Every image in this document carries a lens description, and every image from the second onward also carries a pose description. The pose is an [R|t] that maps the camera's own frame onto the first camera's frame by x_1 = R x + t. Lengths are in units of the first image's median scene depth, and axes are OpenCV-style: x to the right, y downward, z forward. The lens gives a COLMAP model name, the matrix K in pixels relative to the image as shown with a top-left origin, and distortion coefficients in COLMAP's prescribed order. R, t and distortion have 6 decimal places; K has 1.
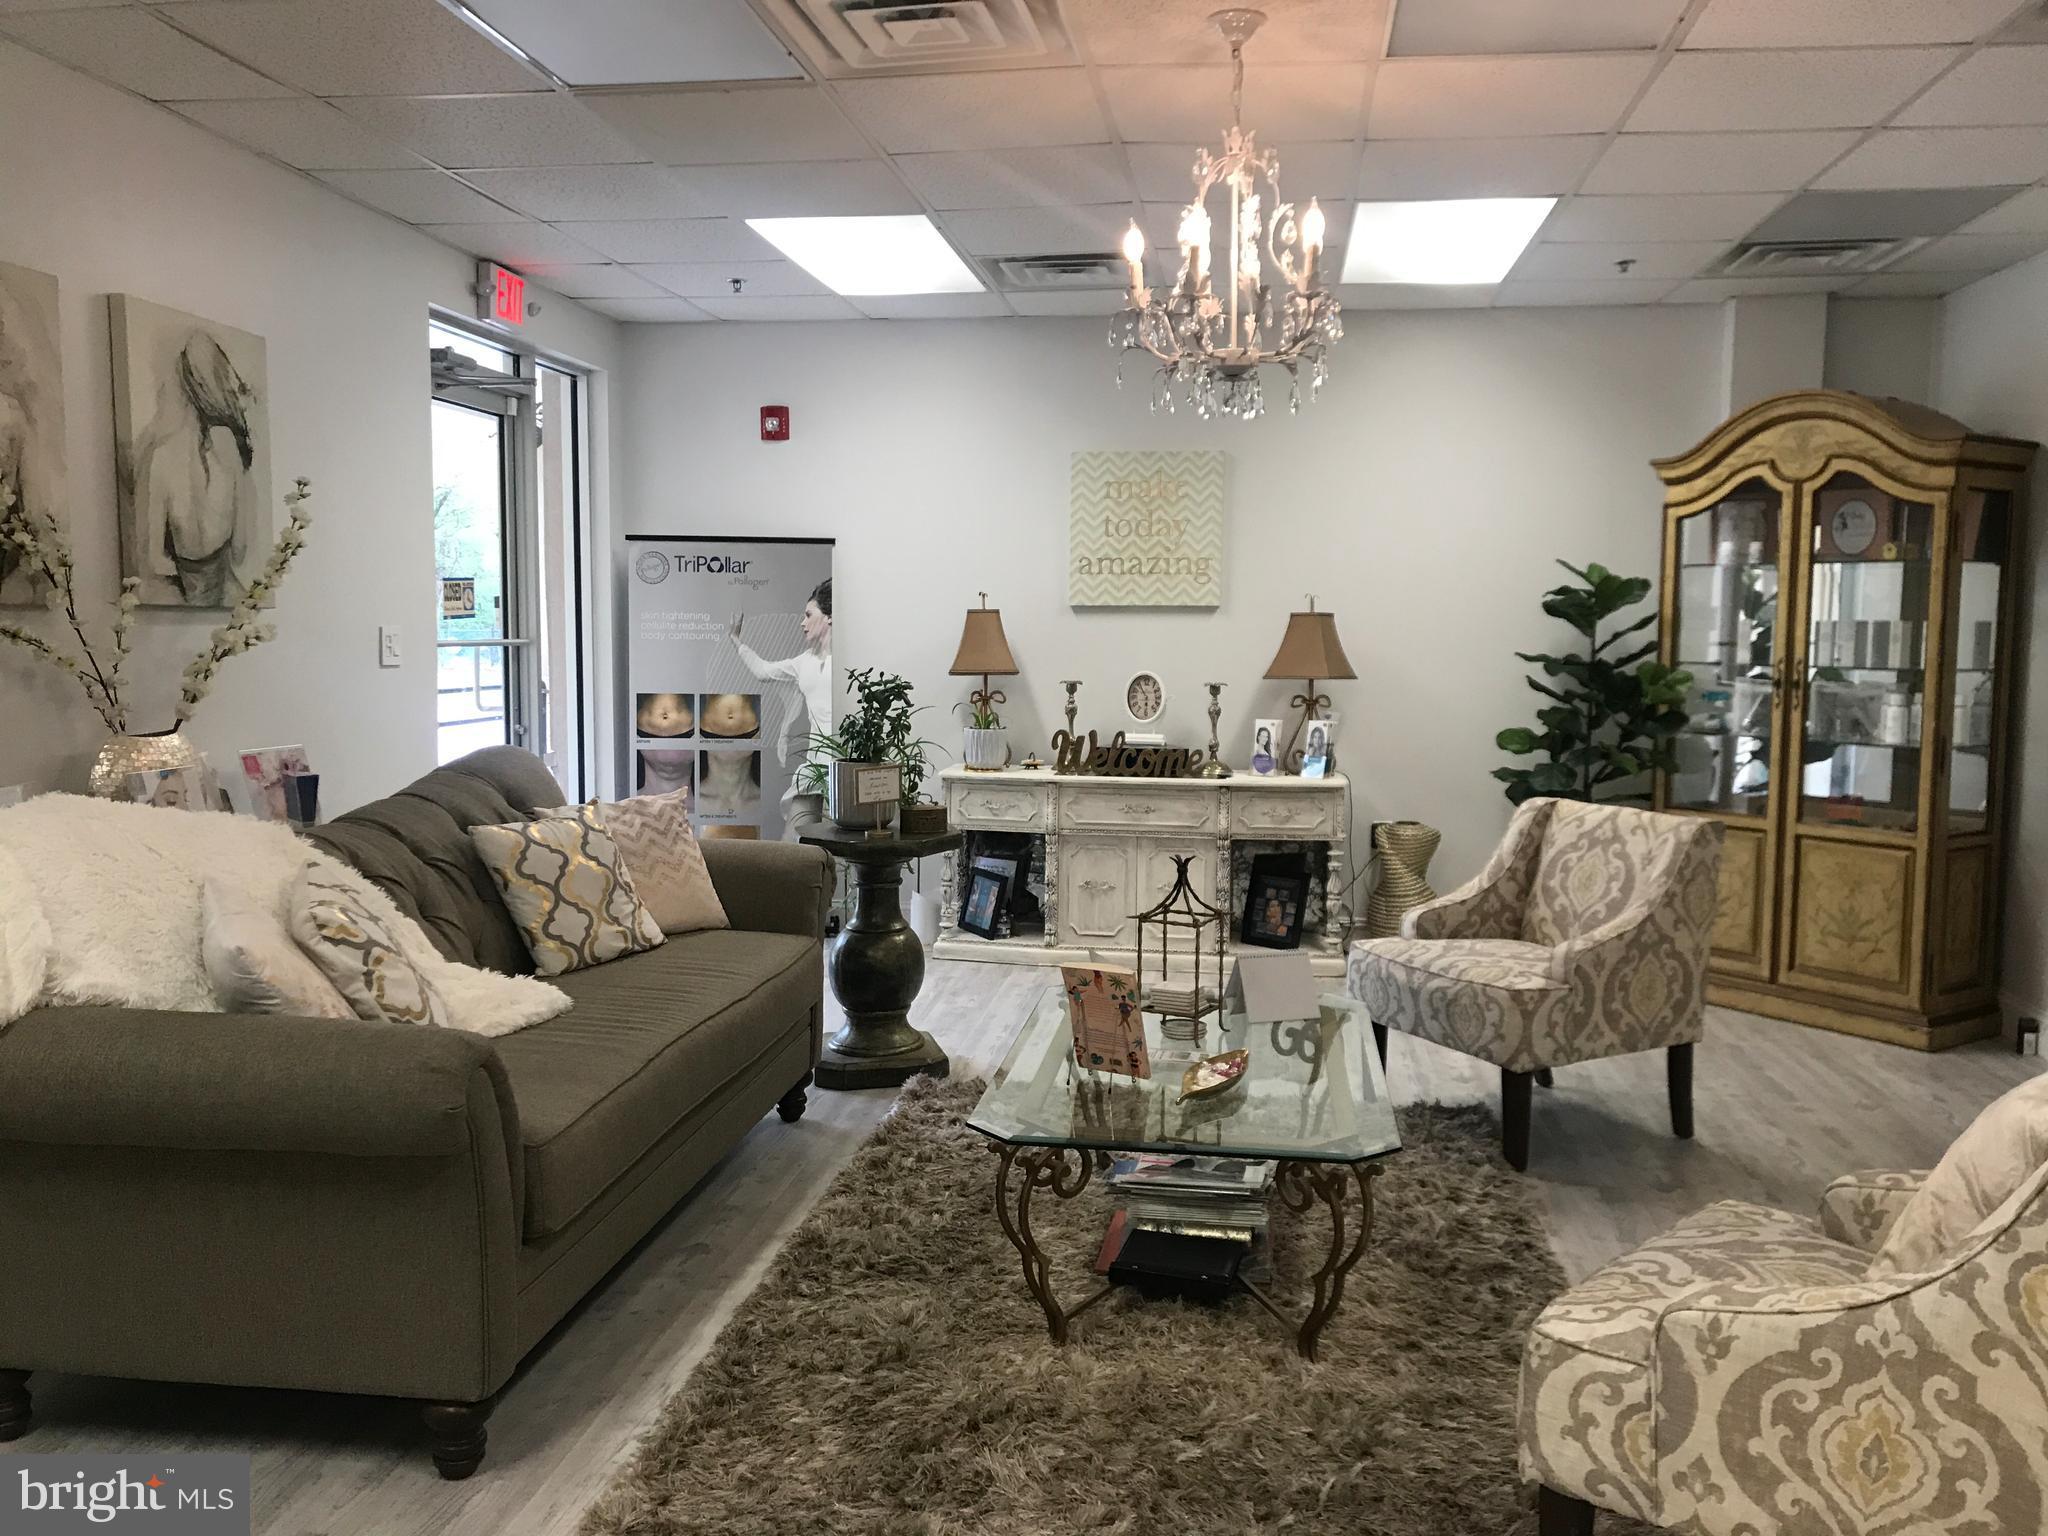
lens RADIAL K [[1676.3, 0, 1029.2], [0, 1676.3, 766.2], [0, 0, 1]] dist [0.090019, -0.128627]
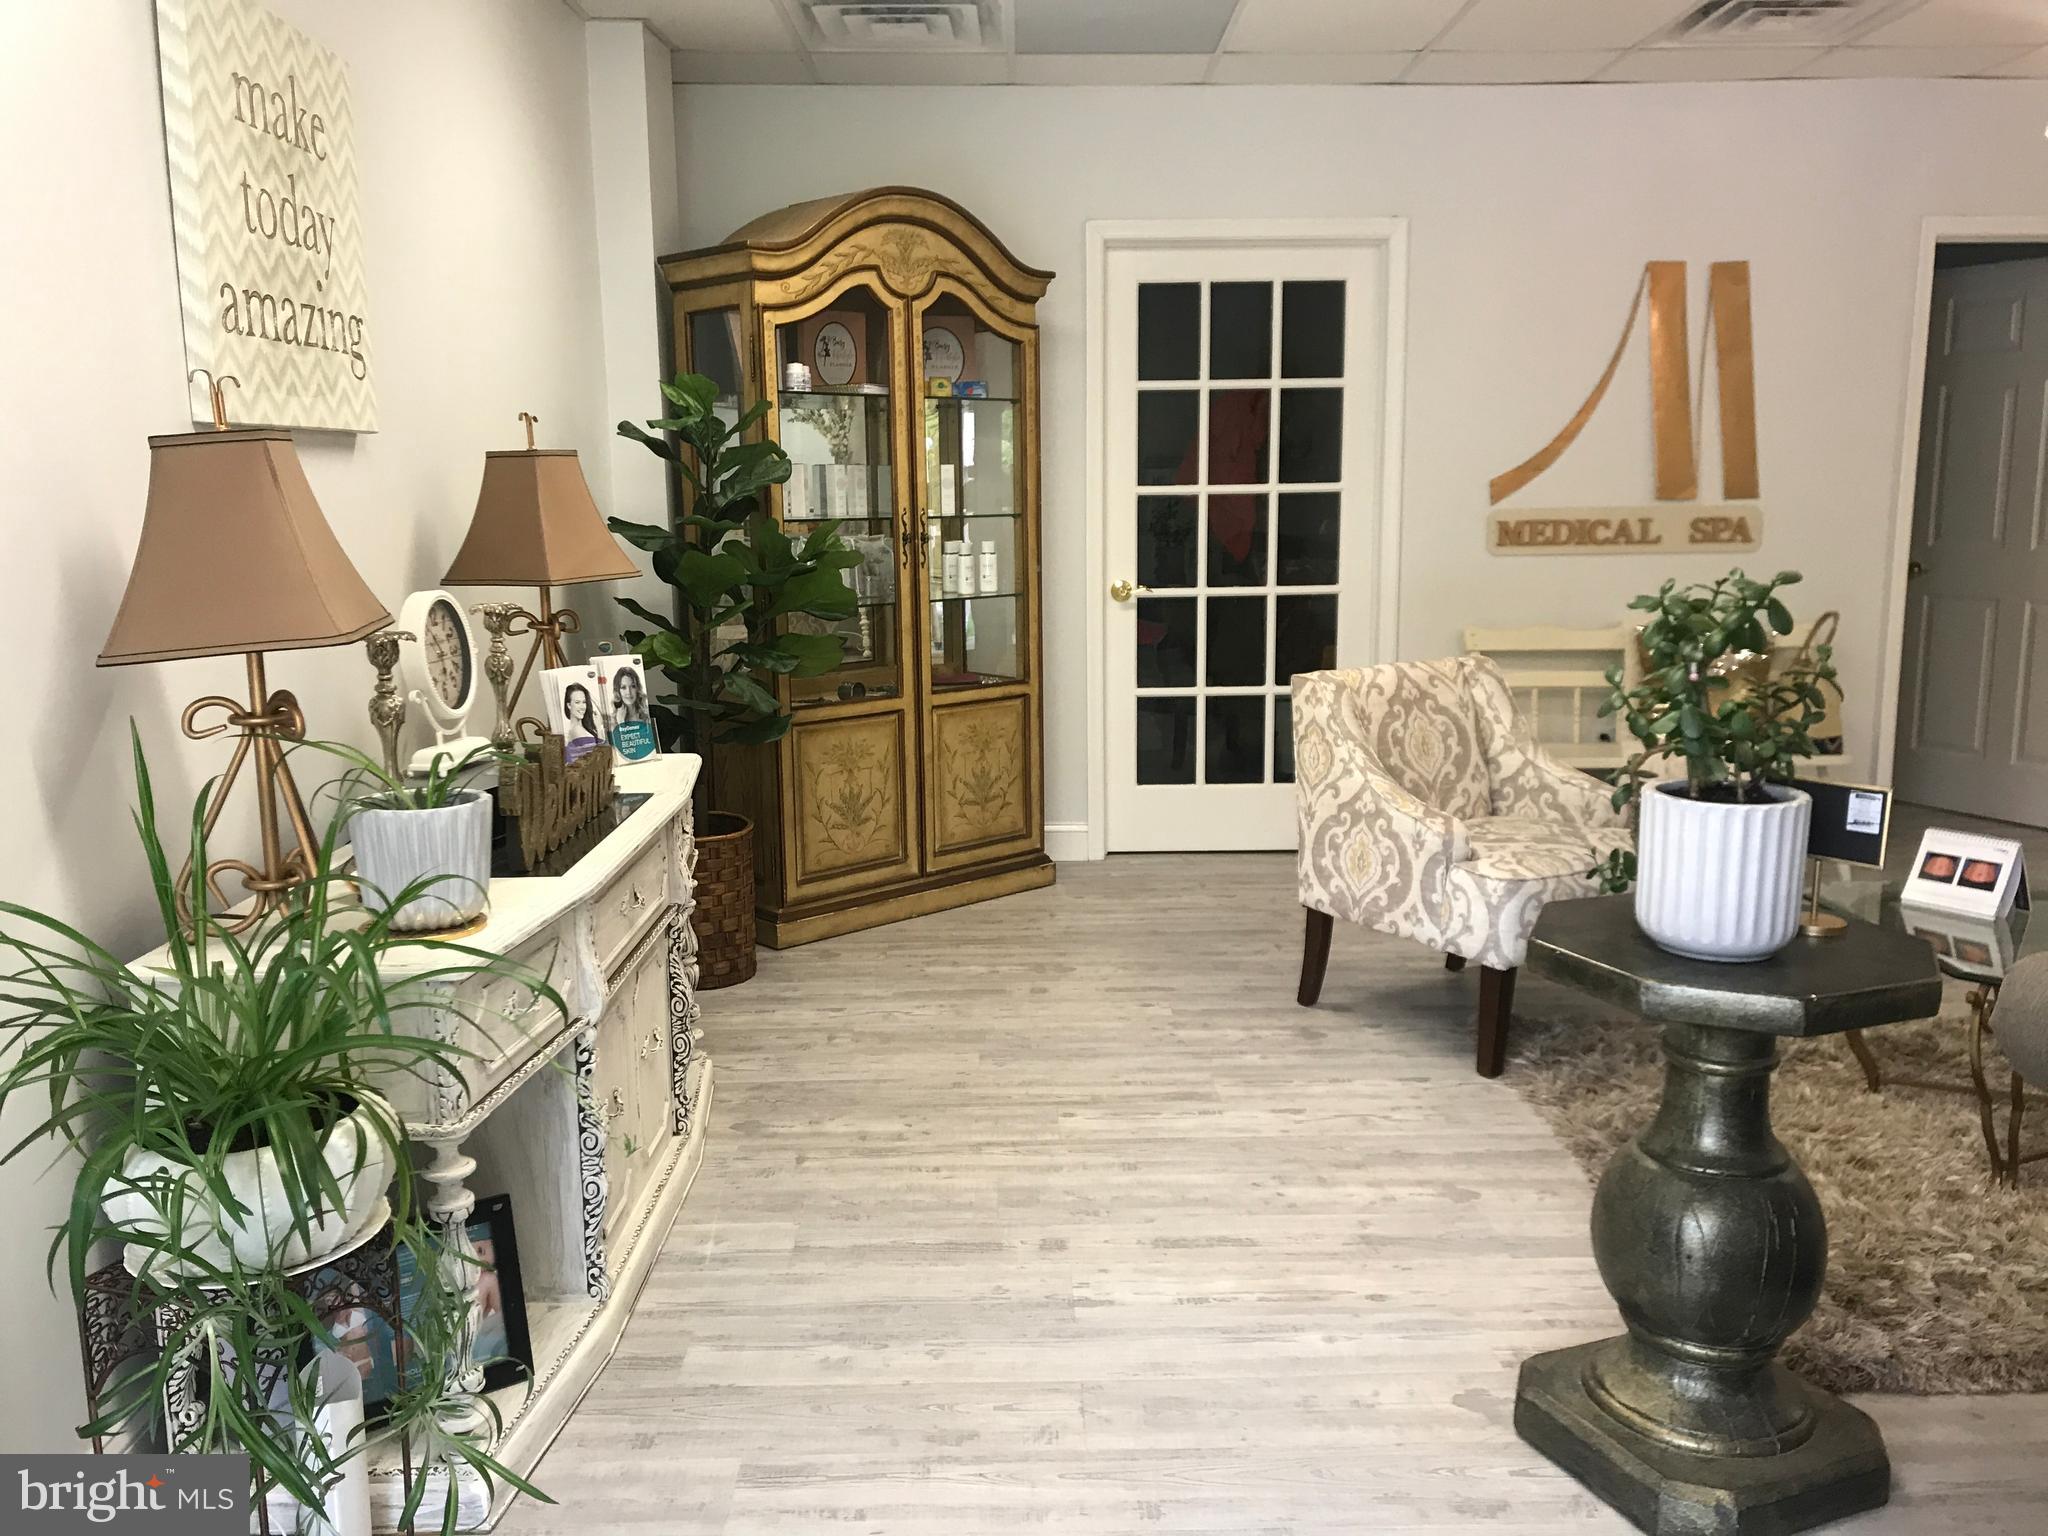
lens RADIAL K [[1676.3, 0, 1019.9], [0, 1676.3, 778.9], [0, 0, 1]] dist [0.090019, -0.128627]
pose [[-0.146025, -0.184778, 0.971871, -0.417315], [0.093990, 0.975367, 0.199564, -0.093577], [-0.984806, 0.120487, -0.125061, 1.055184]]
